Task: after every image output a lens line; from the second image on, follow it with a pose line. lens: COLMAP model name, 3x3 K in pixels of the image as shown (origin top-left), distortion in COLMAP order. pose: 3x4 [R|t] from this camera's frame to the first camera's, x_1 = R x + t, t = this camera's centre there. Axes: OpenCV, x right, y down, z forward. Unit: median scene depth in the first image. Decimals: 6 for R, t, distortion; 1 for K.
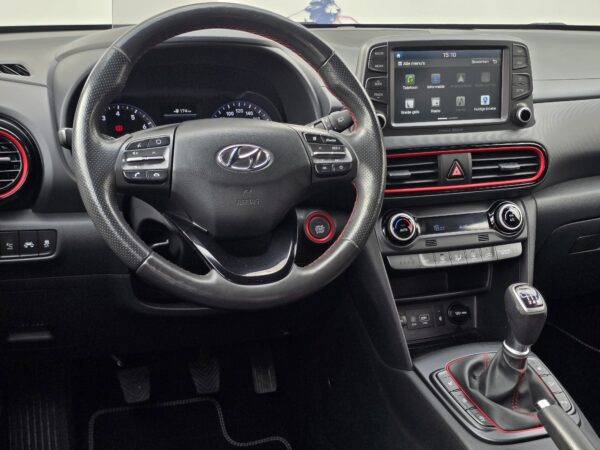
lens RADIAL K [[803.2, 0, 311.7], [0, 803.2, 215.0], [0, 0, 1]] dist [0.175697, -0.508874]
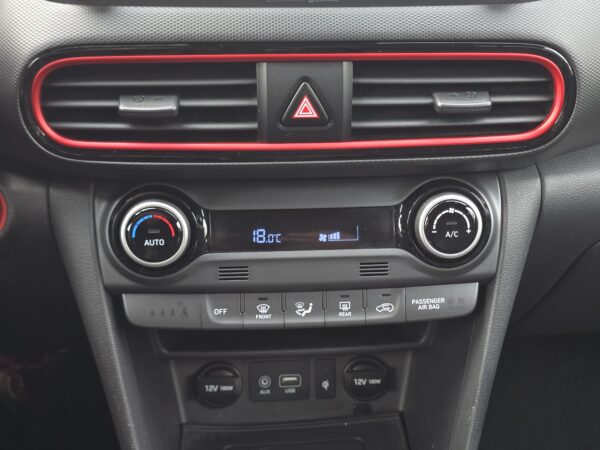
lens RADIAL K [[805.6, 0, 300.0], [0, 805.6, 225.0], [0, 0, 1]] dist [0.135898, -0.358684]
pose [[0.960448, 0.133842, -0.244186, 0.284201], [-0.073377, 0.967566, 0.241727, -0.095522], [0.268619, -0.214249, 0.939117, 0.623034]]
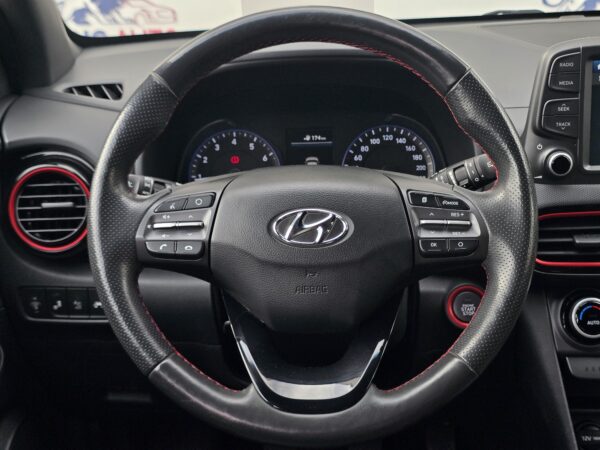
lens RADIAL K [[805.6, 0, 300.0], [0, 805.6, 225.0], [0, 0, 1]] dist [0.135898, -0.358684]
pose [[0.924269, 0.062440, -0.376601, 0.137779], [-0.047438, 0.997672, 0.048990, -0.085043], [0.378783, -0.027415, 0.925079, 0.268103]]
